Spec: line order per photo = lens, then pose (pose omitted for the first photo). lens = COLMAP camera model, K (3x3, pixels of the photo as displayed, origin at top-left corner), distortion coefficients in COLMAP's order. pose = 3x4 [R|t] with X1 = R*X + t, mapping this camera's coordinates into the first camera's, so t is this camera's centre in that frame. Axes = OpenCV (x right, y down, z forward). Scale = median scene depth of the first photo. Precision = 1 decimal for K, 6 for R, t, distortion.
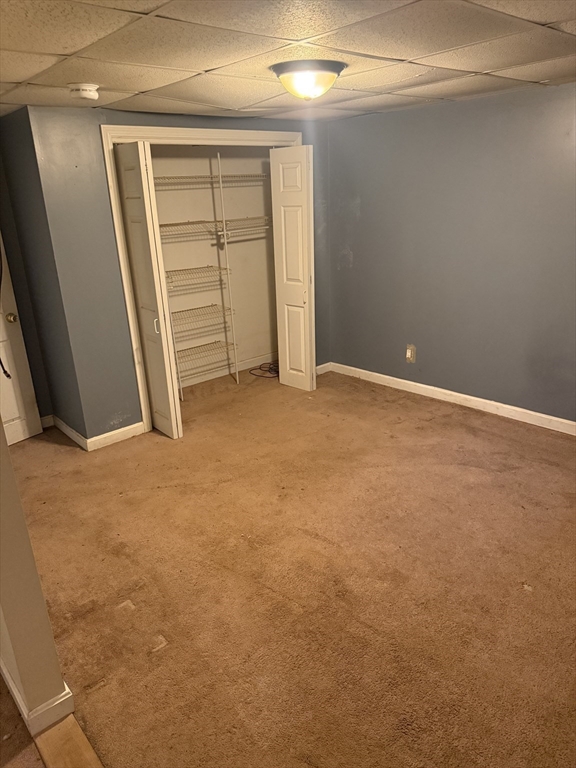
lens RADIAL K [[540.0, 0, 288.0], [0, 540.0, 384.0], [0, 0, 1]] dist [0.001366, -0.000449]
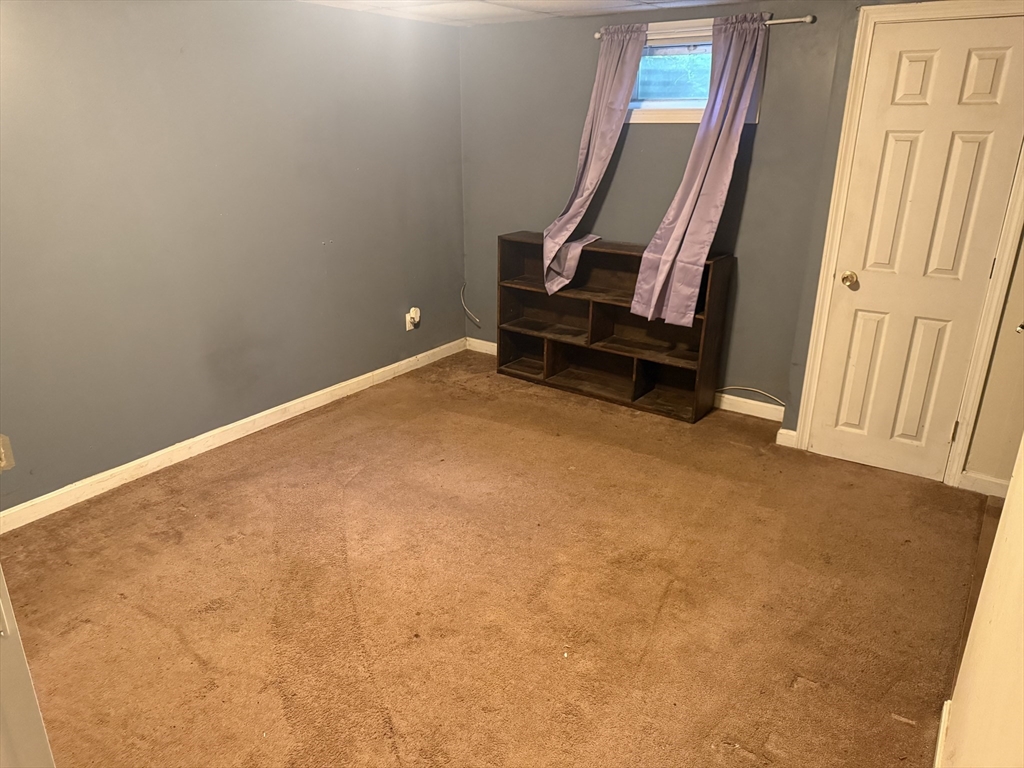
lens RADIAL K [[720.1, 0, 512.0], [0, 720.1, 384.0], [0, 0, 1]] dist [0.001366, -0.000449]
pose [[-0.237869, -0.295453, 0.925271, -0.595354], [0.330691, 0.871067, 0.363160, -0.251909], [-0.913270, 0.392363, -0.109496, 0.815571]]
